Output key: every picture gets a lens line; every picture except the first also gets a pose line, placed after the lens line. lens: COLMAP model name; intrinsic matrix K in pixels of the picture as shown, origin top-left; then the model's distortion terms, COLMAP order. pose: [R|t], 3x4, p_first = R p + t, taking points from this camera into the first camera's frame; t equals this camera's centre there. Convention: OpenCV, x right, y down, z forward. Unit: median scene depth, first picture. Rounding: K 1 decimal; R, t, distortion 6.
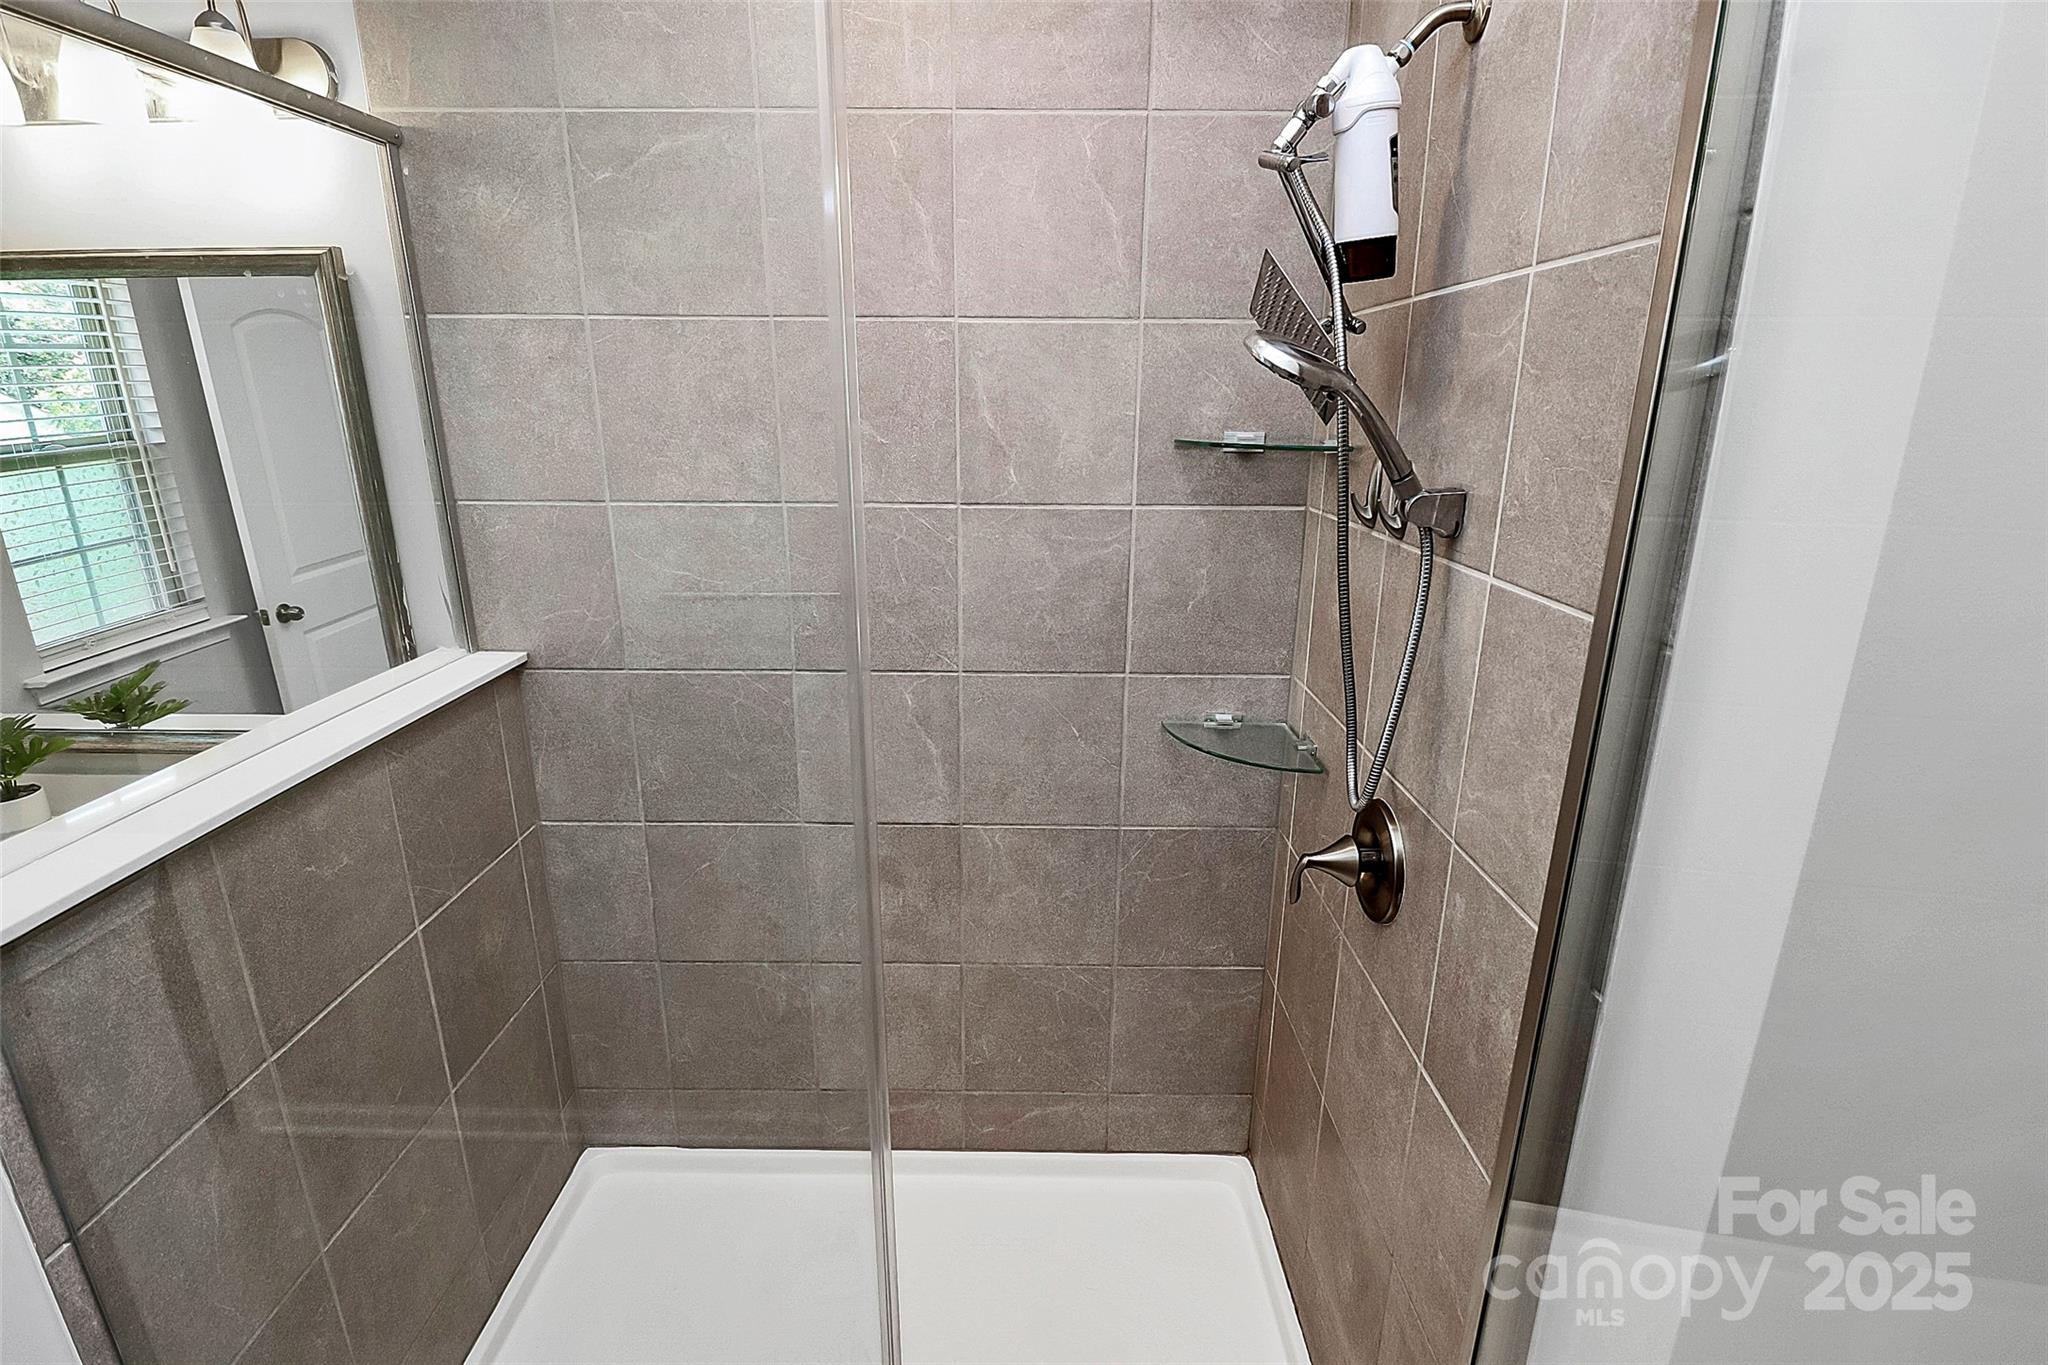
lens RADIAL K [[974.6, 0, 1021.3], [0, 974.6, 682.1], [0, 0, 1]] dist [-0.010399, -0.003794]
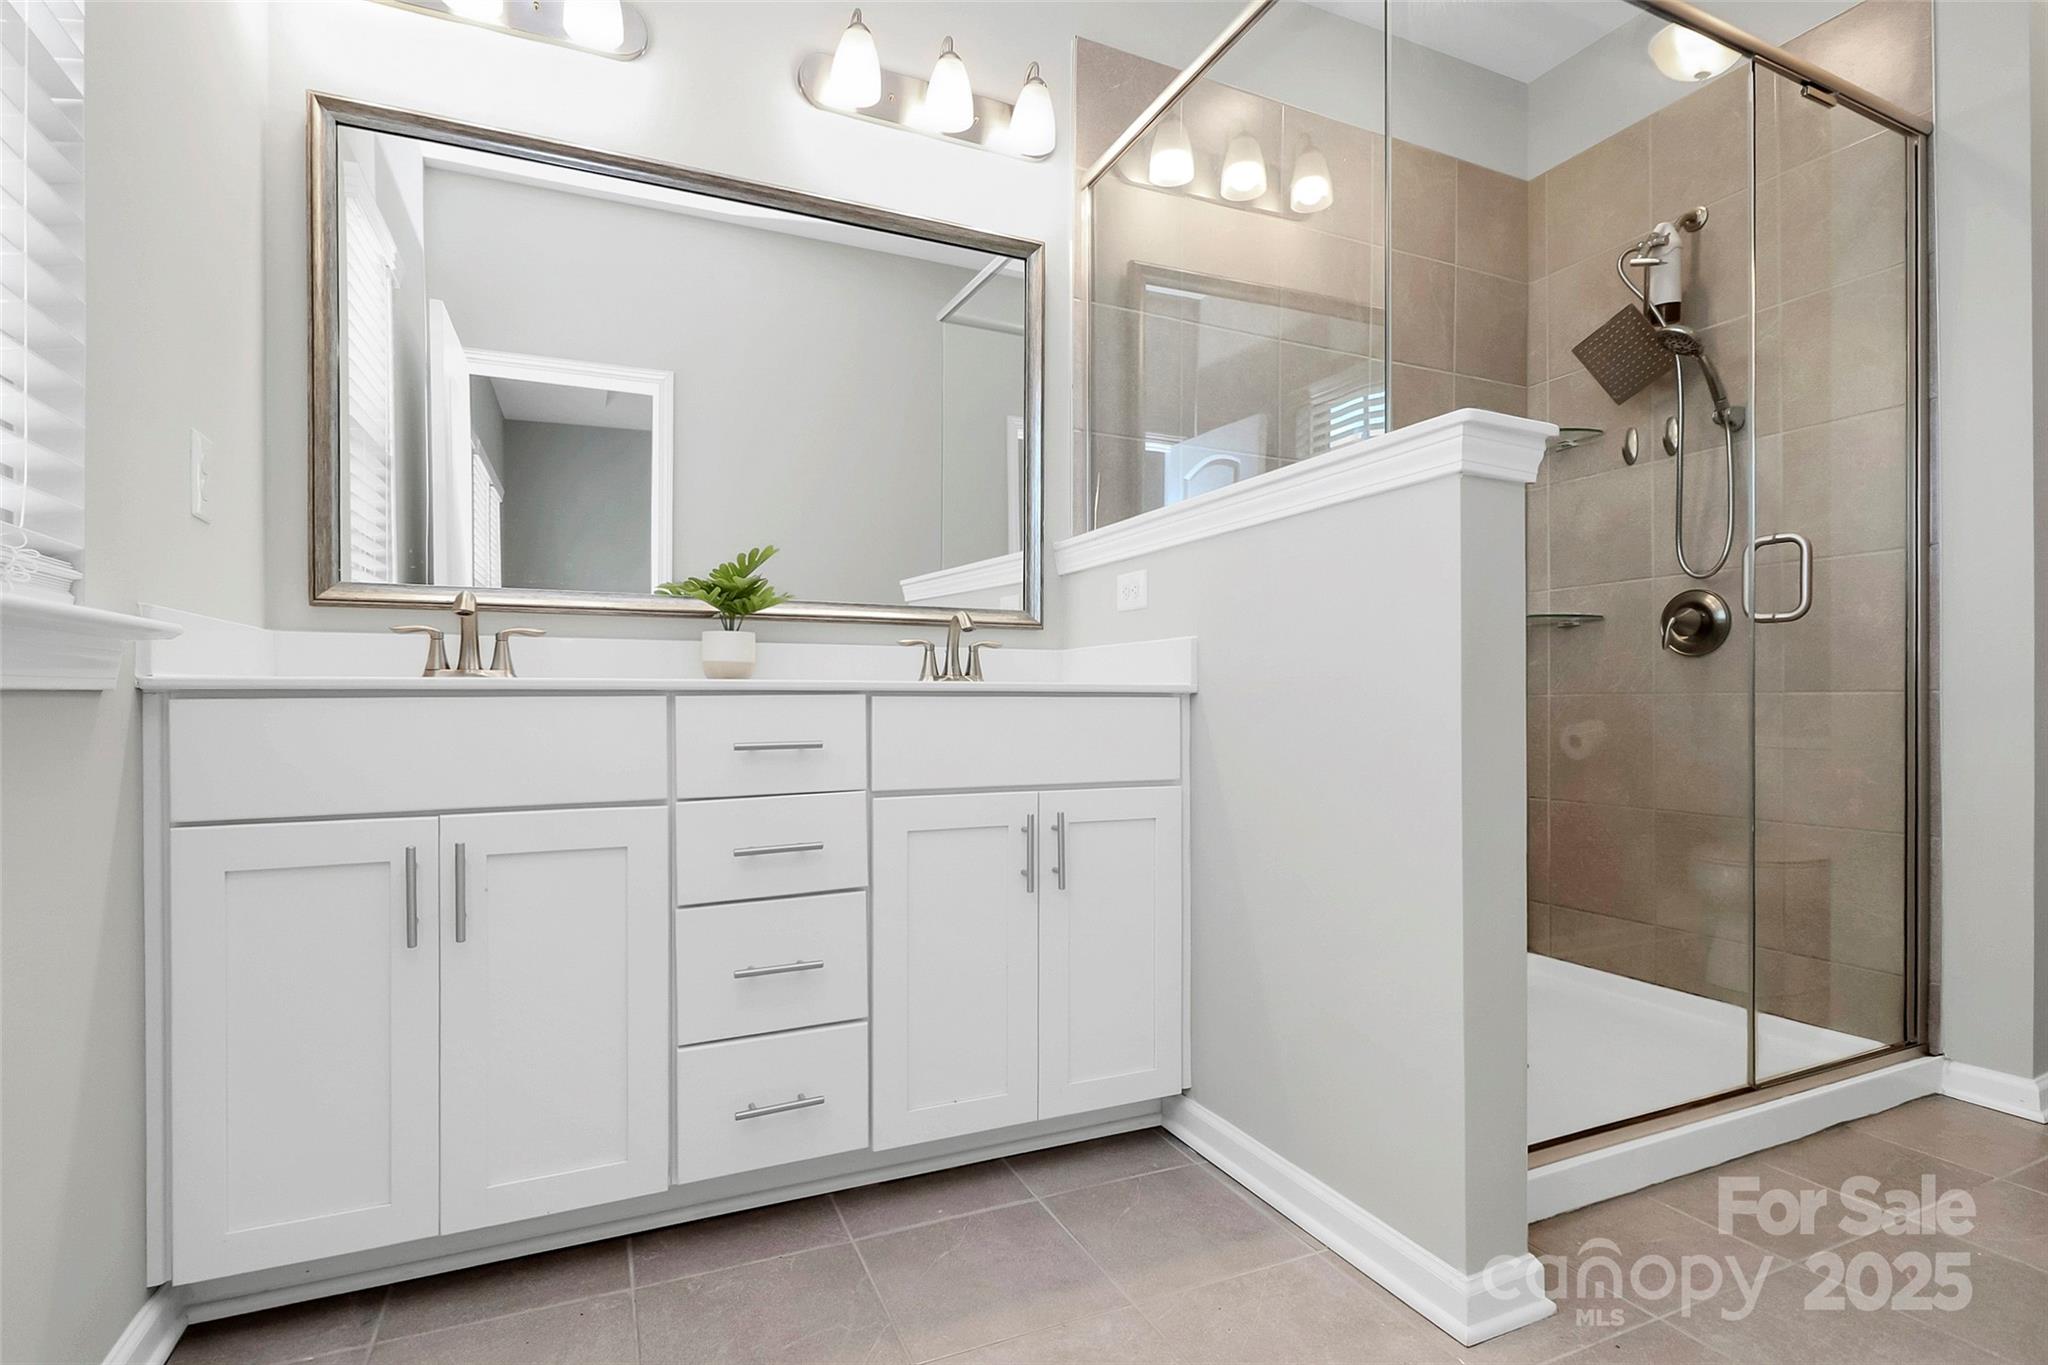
lens RADIAL K [[974.6, 0, 1022.0], [0, 974.6, 689.1], [0, 0, 1]] dist [-0.010399, -0.003794]
pose [[0.911437, -0.003130, 0.411427, -1.670867], [0.122827, 0.956442, -0.264824, 0.686349], [-0.392677, 0.291905, 0.872122, -0.052674]]
